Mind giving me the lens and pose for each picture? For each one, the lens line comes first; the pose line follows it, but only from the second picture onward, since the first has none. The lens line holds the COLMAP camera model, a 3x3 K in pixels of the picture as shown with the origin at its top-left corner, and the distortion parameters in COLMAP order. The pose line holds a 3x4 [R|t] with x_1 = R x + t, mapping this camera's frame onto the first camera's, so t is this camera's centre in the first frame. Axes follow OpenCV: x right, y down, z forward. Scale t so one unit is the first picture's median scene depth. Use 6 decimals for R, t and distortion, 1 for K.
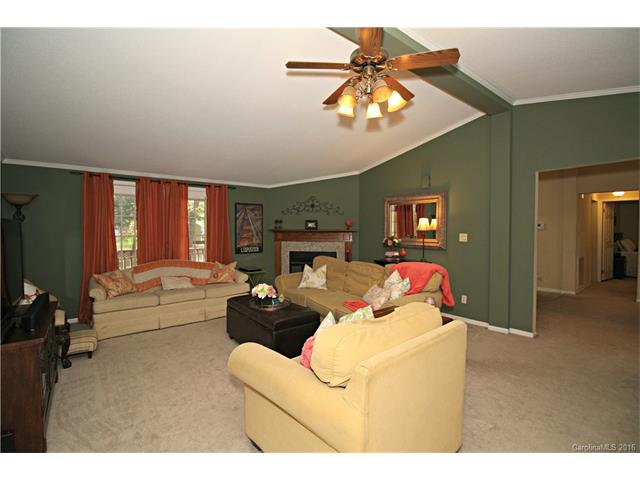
lens RADIAL K [[294.7, 0, 320.2], [0, 294.7, 237.6], [0, 0, 1]] dist [-0.016250, -0.006955]
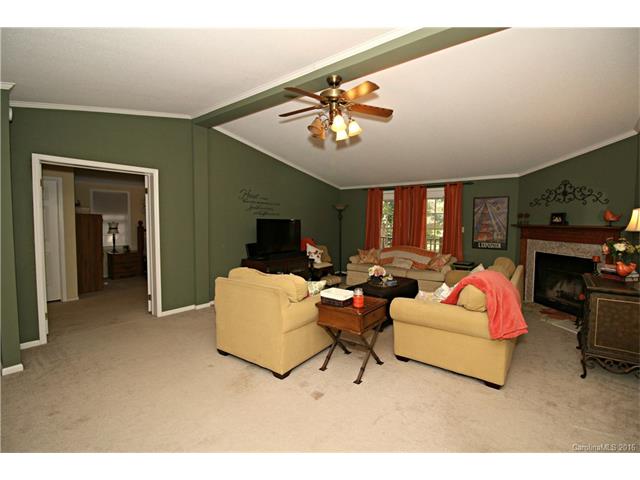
lens RADIAL K [[294.7, 0, 319.8], [0, 294.7, 238.2], [0, 0, 1]] dist [-0.016250, -0.006955]
pose [[0.216155, 0.062820, -0.974336, 0.571258], [-0.027291, 0.997927, 0.058286, -0.022589], [0.975977, 0.013991, 0.217422, 0.258142]]
